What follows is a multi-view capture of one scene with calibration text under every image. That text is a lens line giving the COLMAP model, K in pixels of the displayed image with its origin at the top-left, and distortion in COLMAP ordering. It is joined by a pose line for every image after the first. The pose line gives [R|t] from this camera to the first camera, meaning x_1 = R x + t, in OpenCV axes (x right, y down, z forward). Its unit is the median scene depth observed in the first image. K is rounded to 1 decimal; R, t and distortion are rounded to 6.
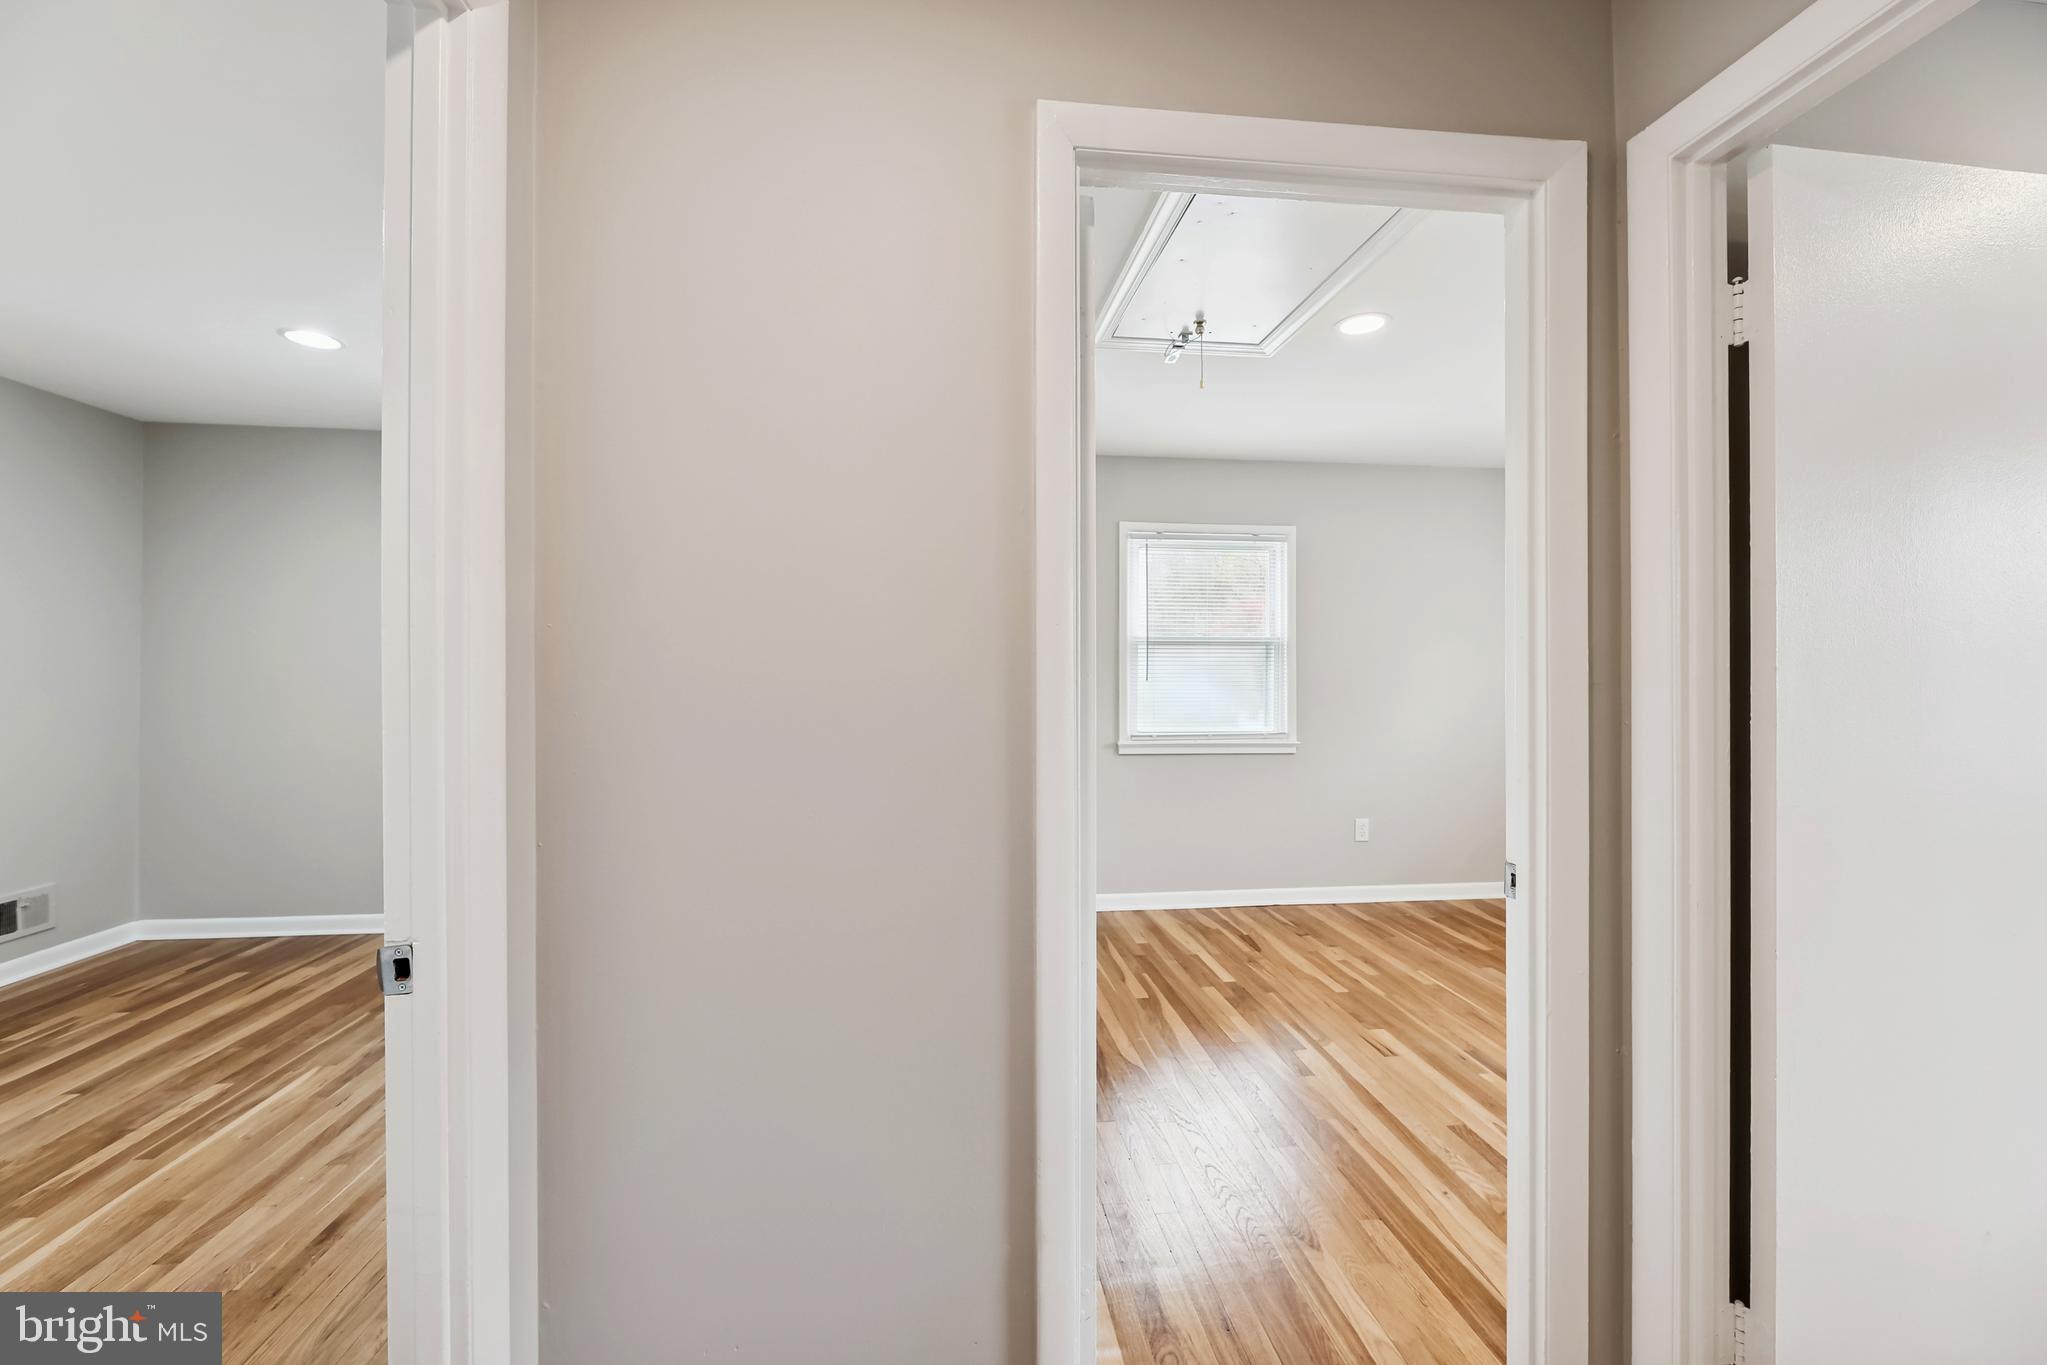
lens RADIAL K [[841.7, 0, 1024.0], [0, 841.7, 675.9], [0, 0, 1]] dist [-0.001373, 0.000394]
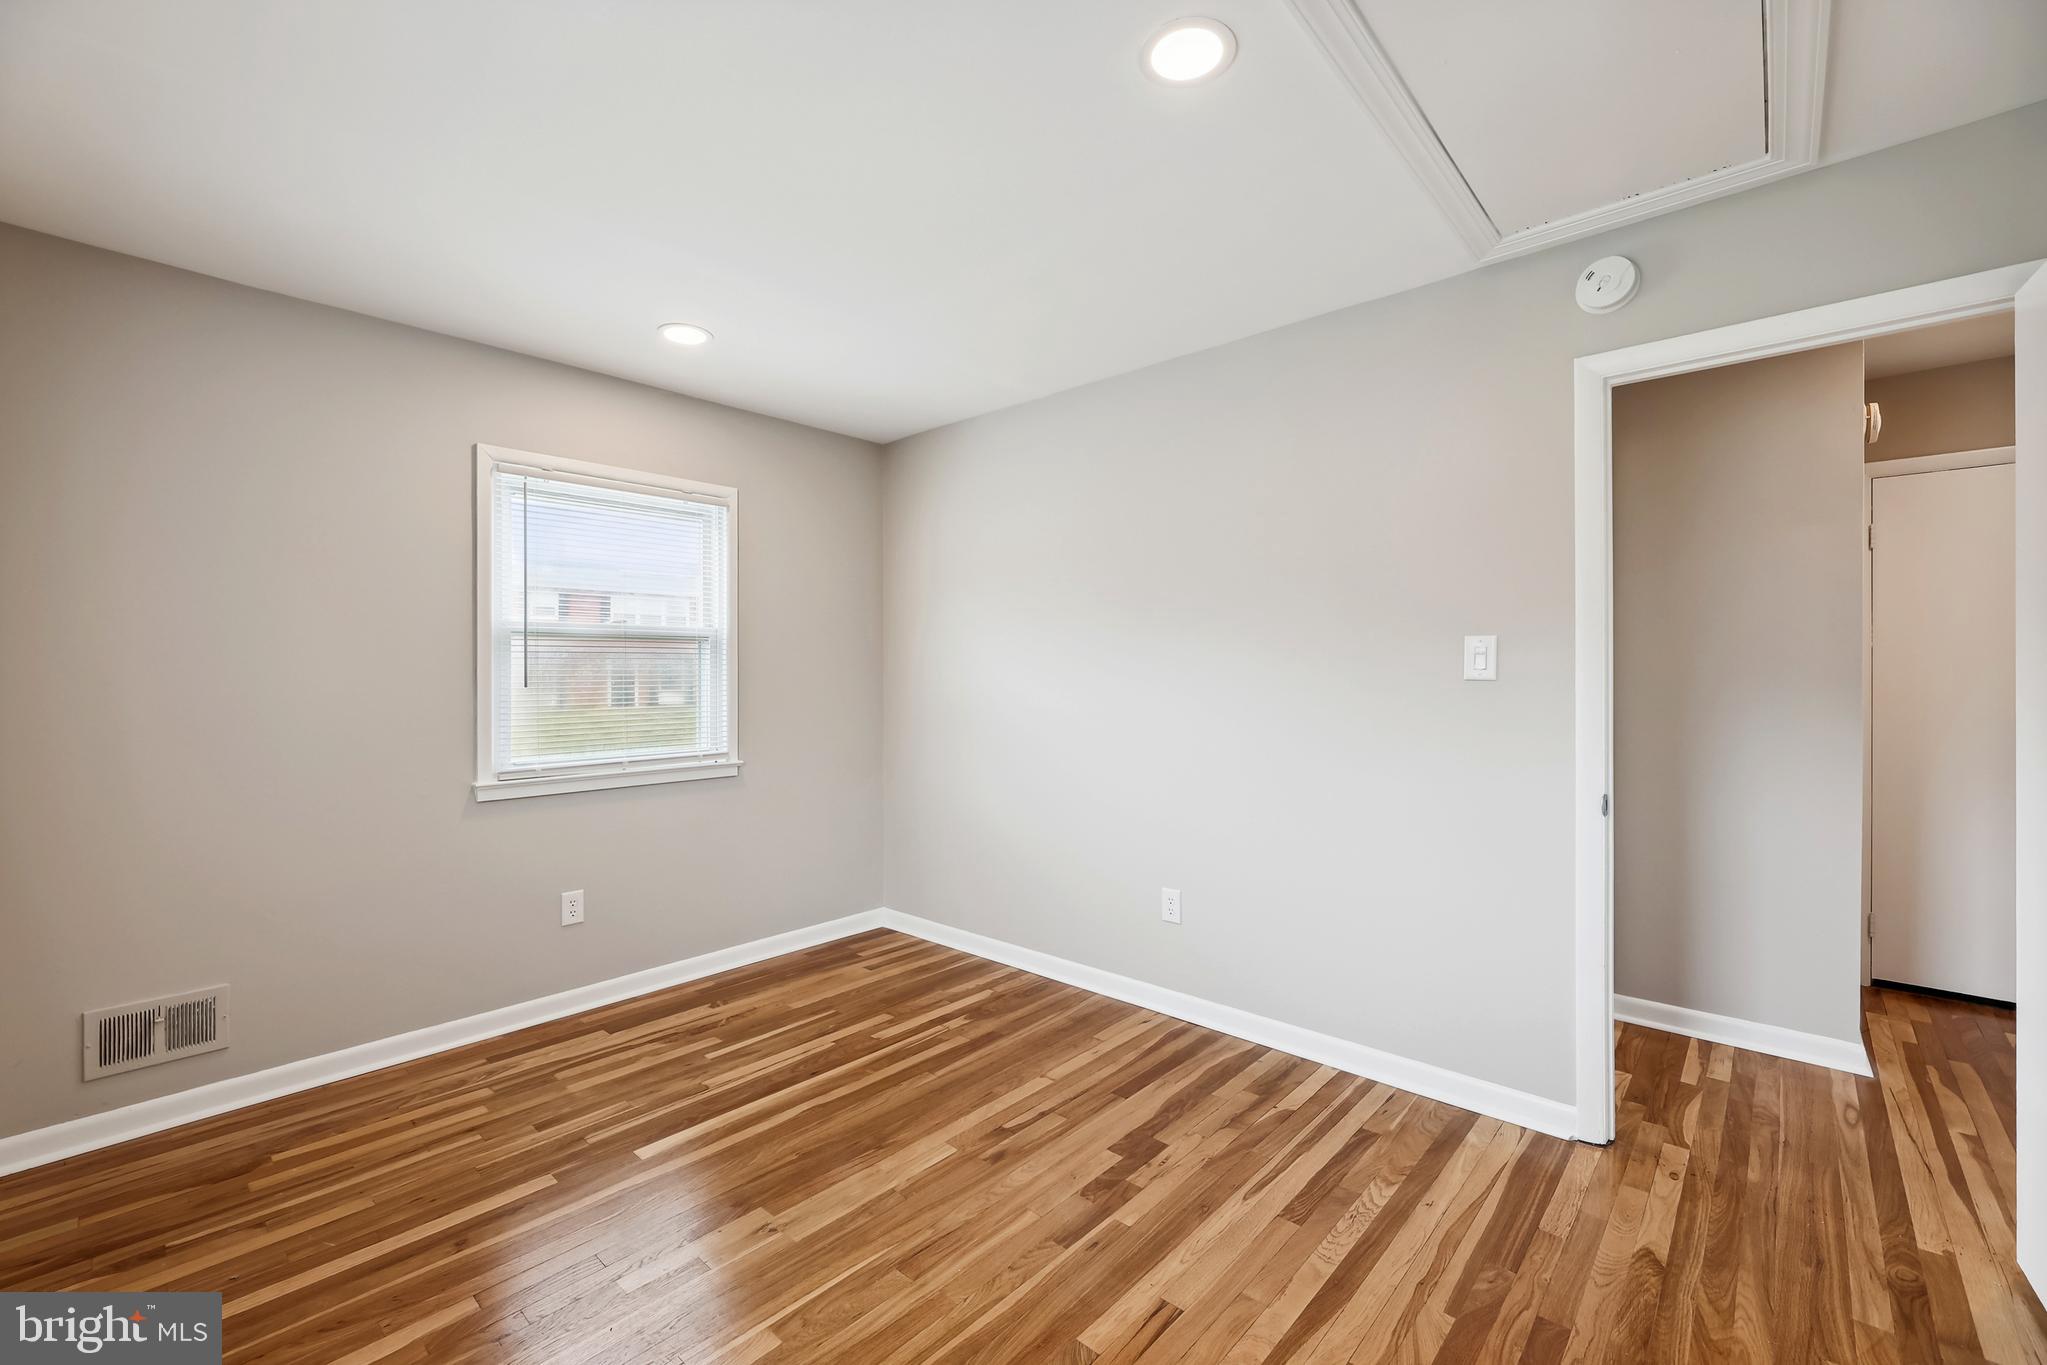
lens RADIAL K [[841.7, 0, 1025.0], [0, 841.7, 673.5], [0, 0, 1]] dist [-0.001373, 0.000394]
pose [[-0.649373, 0.004367, 0.760458, 0.030957], [0.000851, 0.999987, -0.005016, -0.000169], [-0.760470, -0.002610, -0.649368, 1.056591]]
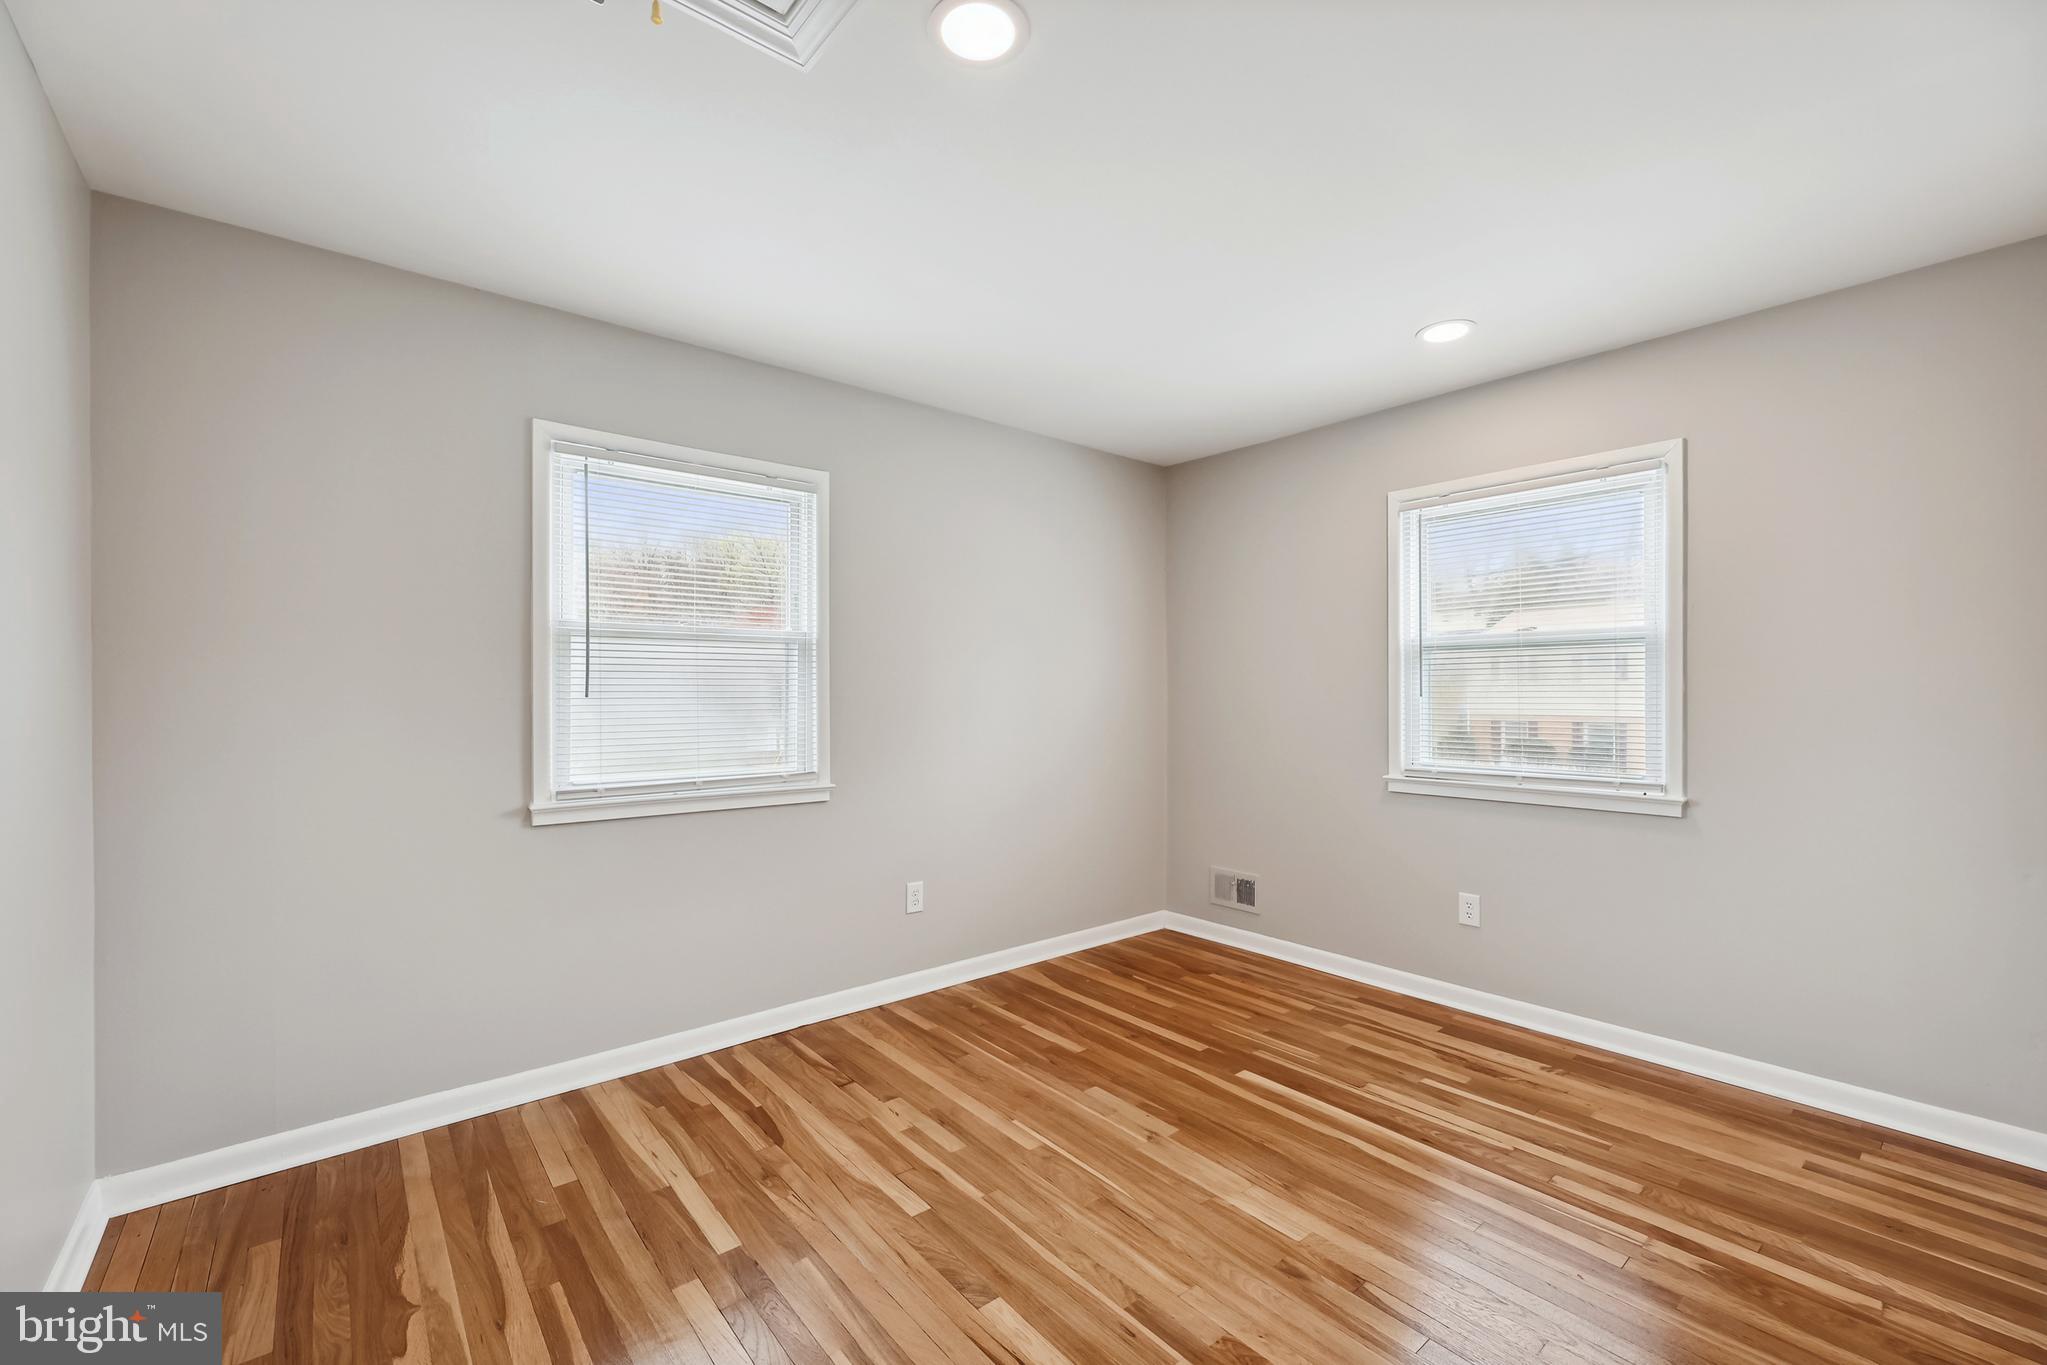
lens RADIAL K [[841.7, 0, 1012.0], [0, 841.7, 691.5], [0, 0, 1]] dist [-0.001373, 0.000394]
pose [[0.849131, -0.002447, 0.528176, 0.098881], [0.000416, 0.999992, 0.003964, -0.000809], [-0.528182, -0.003146, 0.849125, 0.386373]]
